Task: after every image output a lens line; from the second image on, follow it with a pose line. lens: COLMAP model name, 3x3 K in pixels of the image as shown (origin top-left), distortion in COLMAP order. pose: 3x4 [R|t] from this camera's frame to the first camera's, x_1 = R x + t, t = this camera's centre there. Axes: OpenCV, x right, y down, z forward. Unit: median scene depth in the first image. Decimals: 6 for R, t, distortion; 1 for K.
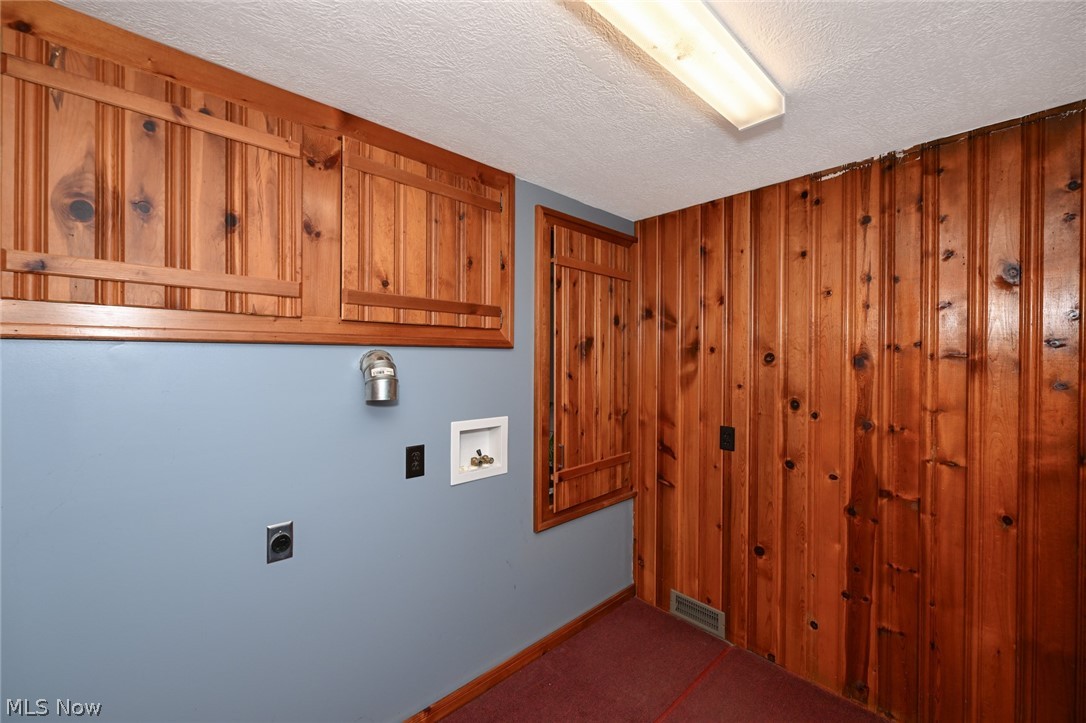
lens RADIAL K [[433.1, 0, 541.7], [0, 433.1, 359.3], [0, 0, 1]] dist [-0.003900, 0.000235]
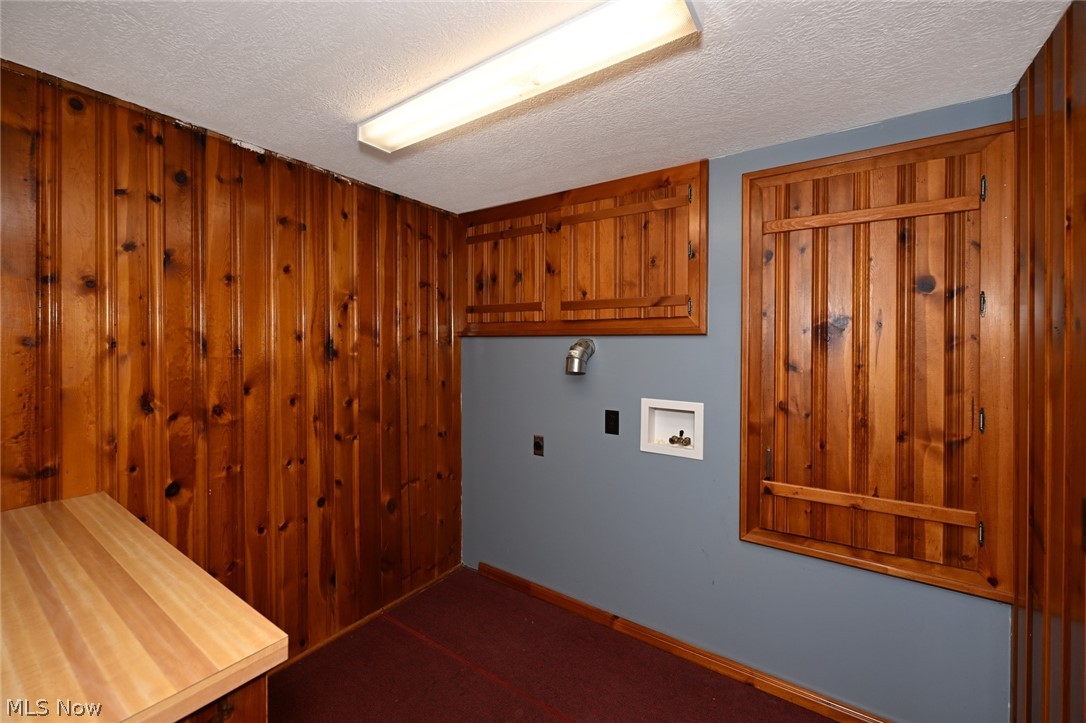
lens RADIAL K [[433.1, 0, 543.3], [0, 433.1, 350.8], [0, 0, 1]] dist [-0.003900, 0.000235]
pose [[0.226344, 0.010315, -0.973993, 0.943665], [-0.009662, 0.999919, 0.008344, 0.006789], [0.974000, 0.007522, 0.226425, 0.482883]]
